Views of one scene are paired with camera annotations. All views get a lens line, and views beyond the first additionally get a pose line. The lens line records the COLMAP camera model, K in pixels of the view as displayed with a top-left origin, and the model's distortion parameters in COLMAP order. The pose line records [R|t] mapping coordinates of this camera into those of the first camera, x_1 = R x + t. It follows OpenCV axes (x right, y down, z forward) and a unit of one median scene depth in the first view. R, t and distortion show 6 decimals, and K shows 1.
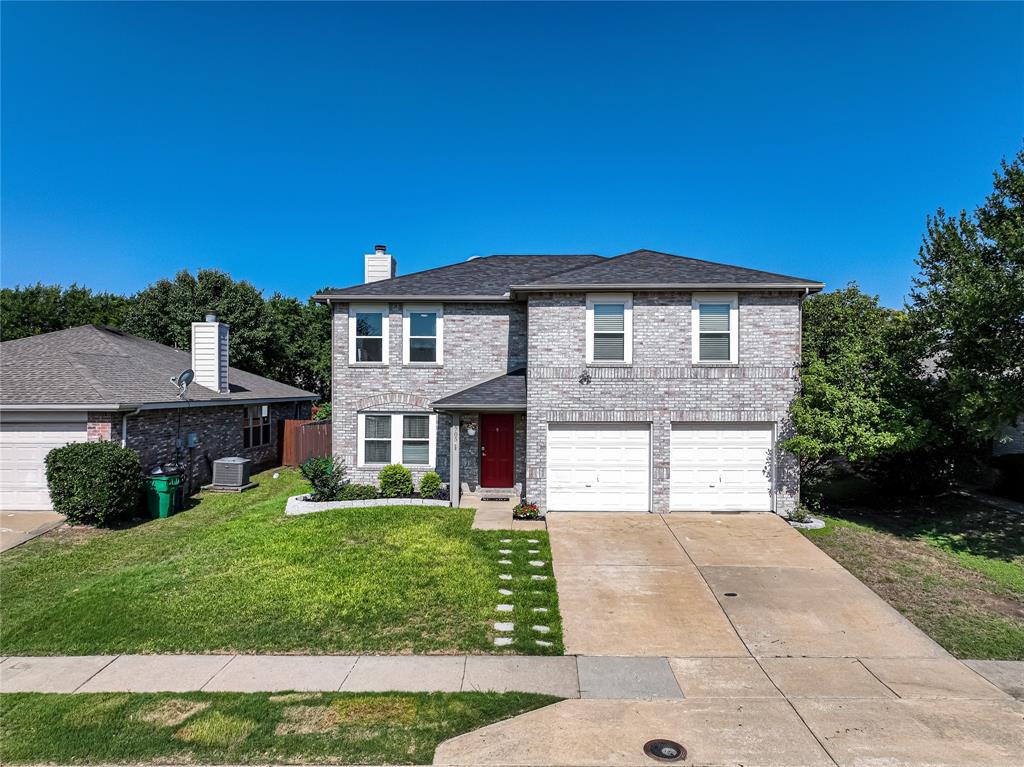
lens RADIAL K [[716.0, 0, 514.8], [0, 716.0, 382.6], [0, 0, 1]] dist [0.012891, 0.002927]
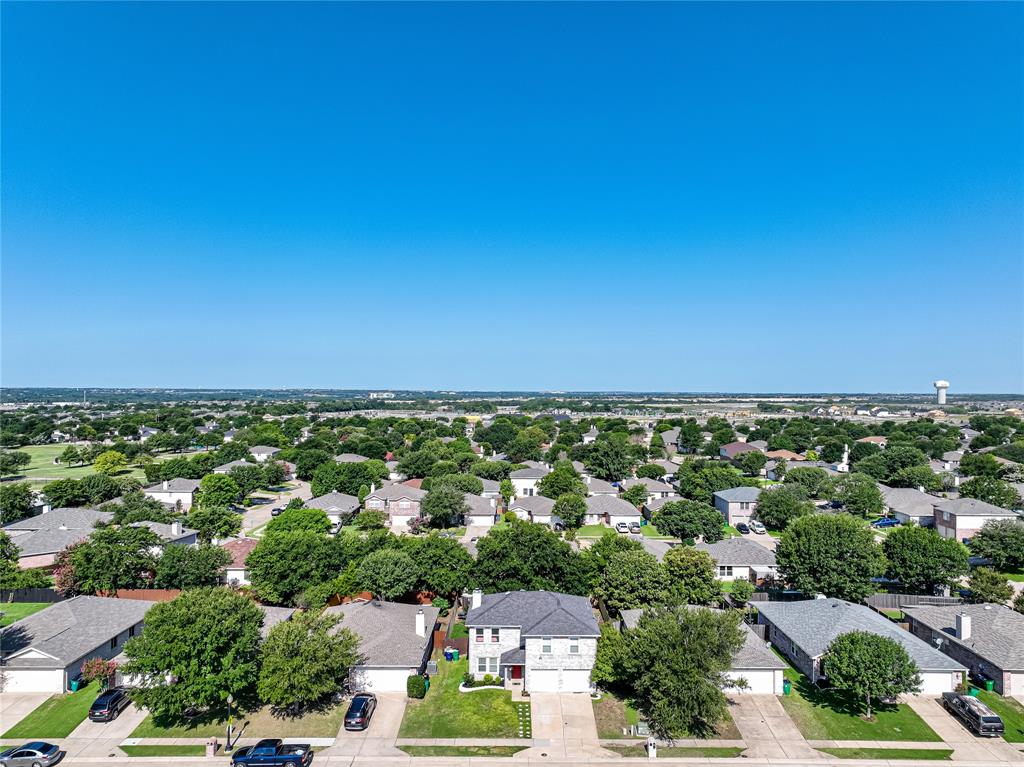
lens RADIAL K [[716.0, 0, 517.2], [0, 716.0, 383.3], [0, 0, 1]] dist [0.012891, 0.002927]
pose [[0.999990, -0.000316, 0.004390, -0.042989], [0.000356, 0.999958, -0.009124, -1.440616], [-0.004387, 0.009126, 0.999949, -2.855839]]
